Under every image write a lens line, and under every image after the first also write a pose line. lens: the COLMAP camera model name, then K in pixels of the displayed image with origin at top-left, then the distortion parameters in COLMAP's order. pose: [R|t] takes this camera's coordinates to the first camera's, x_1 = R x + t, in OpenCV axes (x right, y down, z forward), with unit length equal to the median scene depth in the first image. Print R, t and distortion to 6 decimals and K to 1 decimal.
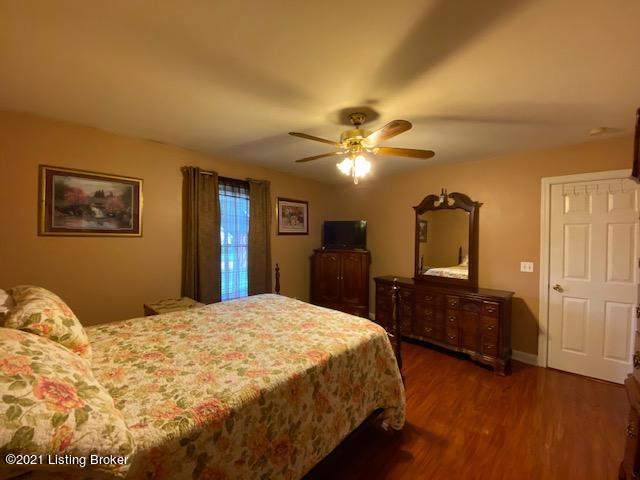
lens RADIAL K [[259.7, 0, 315.6], [0, 259.7, 240.8], [0, 0, 1]] dist [0.002909, -0.011078]
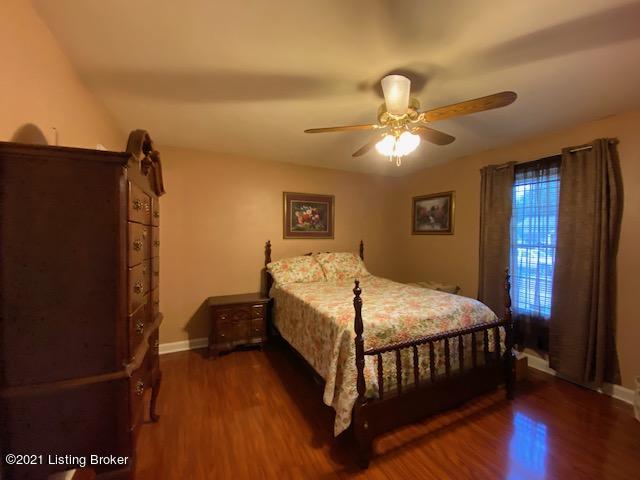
lens RADIAL K [[259.7, 0, 322.9], [0, 259.7, 241.3], [0, 0, 1]] dist [0.002909, -0.011078]
pose [[-0.355243, 0.007776, -0.934742, 0.896897], [-0.024692, 0.999538, 0.017699, 0.012005], [0.934448, 0.029369, -0.354887, 0.945656]]
